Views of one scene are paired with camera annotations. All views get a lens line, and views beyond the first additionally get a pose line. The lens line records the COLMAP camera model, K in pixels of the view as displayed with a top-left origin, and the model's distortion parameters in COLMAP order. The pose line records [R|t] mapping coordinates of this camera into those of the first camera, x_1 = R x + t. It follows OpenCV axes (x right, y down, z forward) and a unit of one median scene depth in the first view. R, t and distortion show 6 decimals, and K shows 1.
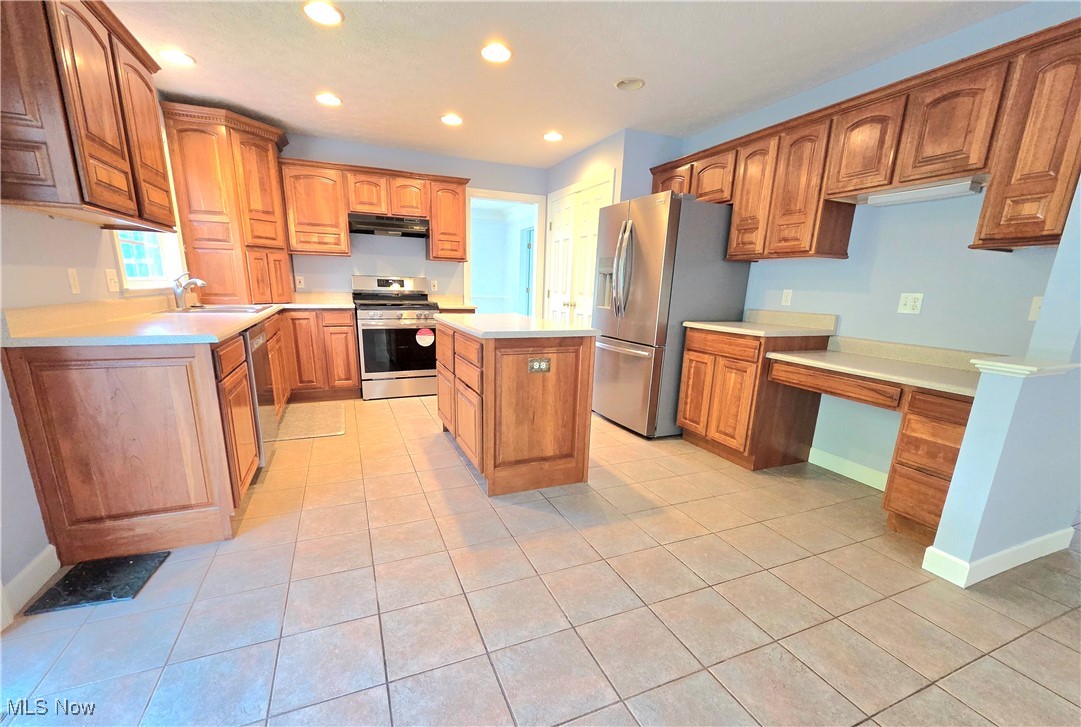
lens RADIAL K [[459.6, 0, 542.0], [0, 459.6, 401.1], [0, 0, 1]] dist [-0.000159, -0.000102]
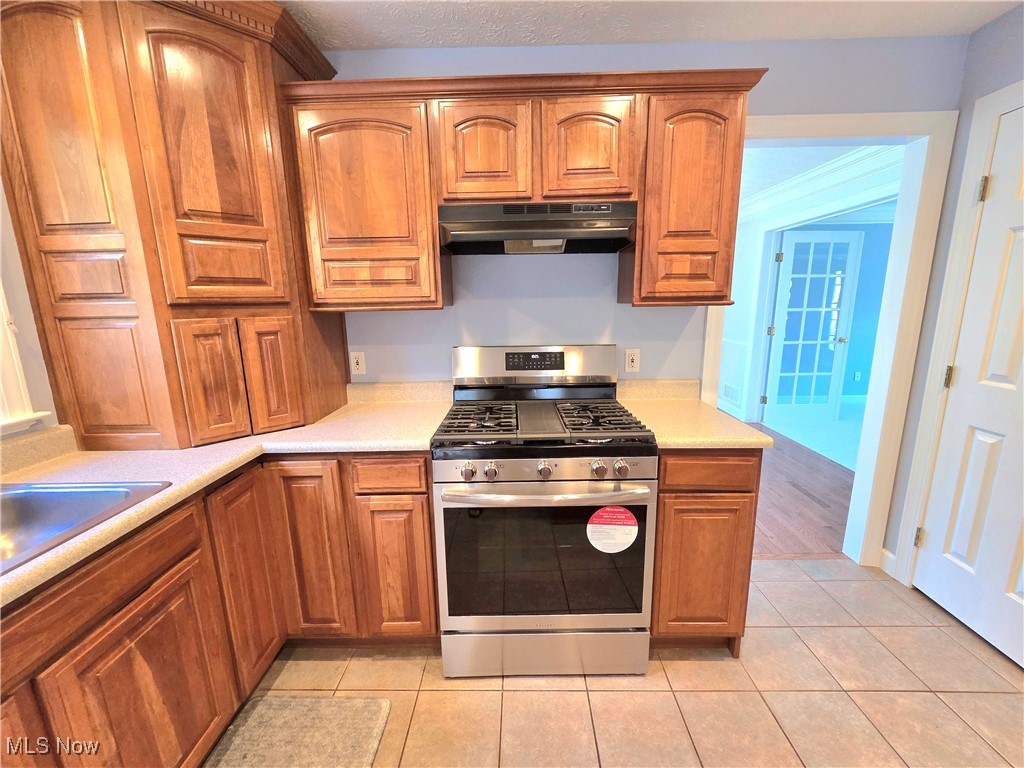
lens RADIAL K [[421.7, 0, 510.6], [0, 421.7, 385.1], [0, 0, 1]] dist [-0.000741, -0.000153]
pose [[0.910508, 0.037718, -0.411767, -0.205289], [-0.061215, 0.997153, -0.044022, -0.238203], [0.408934, 0.065289, 0.910225, 0.697378]]
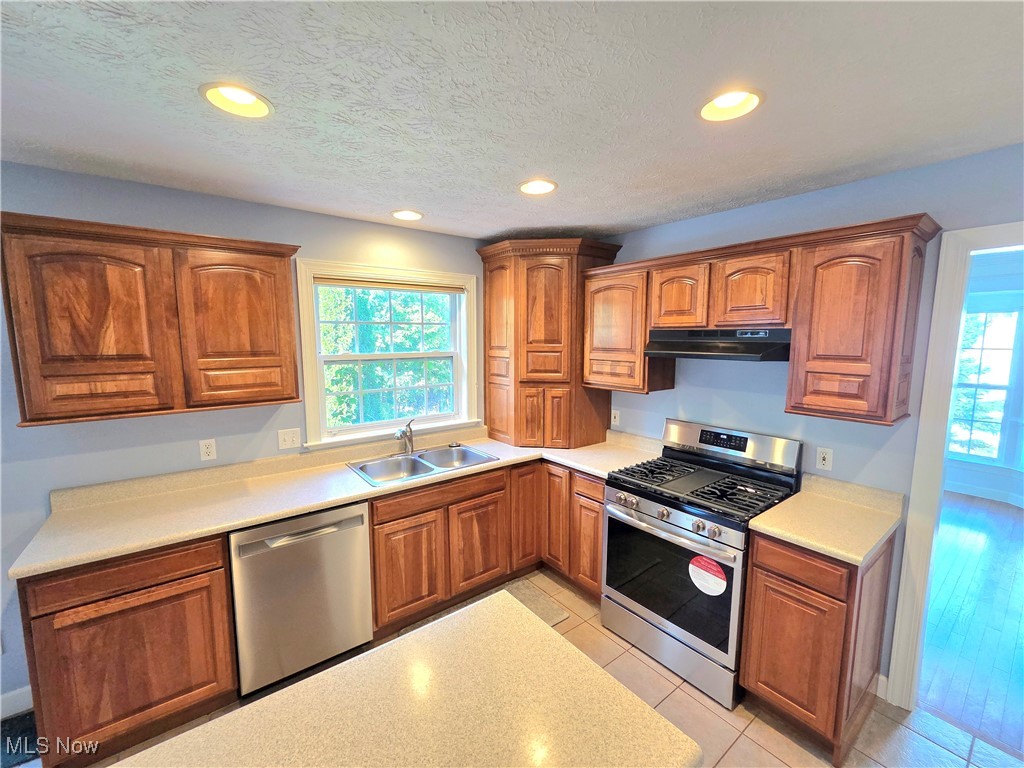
lens RADIAL K [[421.7, 0, 510.6], [0, 421.7, 385.1], [0, 0, 1]] dist [-0.000741, -0.000153]
pose [[0.241314, 0.085101, -0.966708, 0.102844], [-0.233273, 0.972027, 0.027339, -0.305085], [0.941993, 0.218910, 0.254416, 0.683982]]
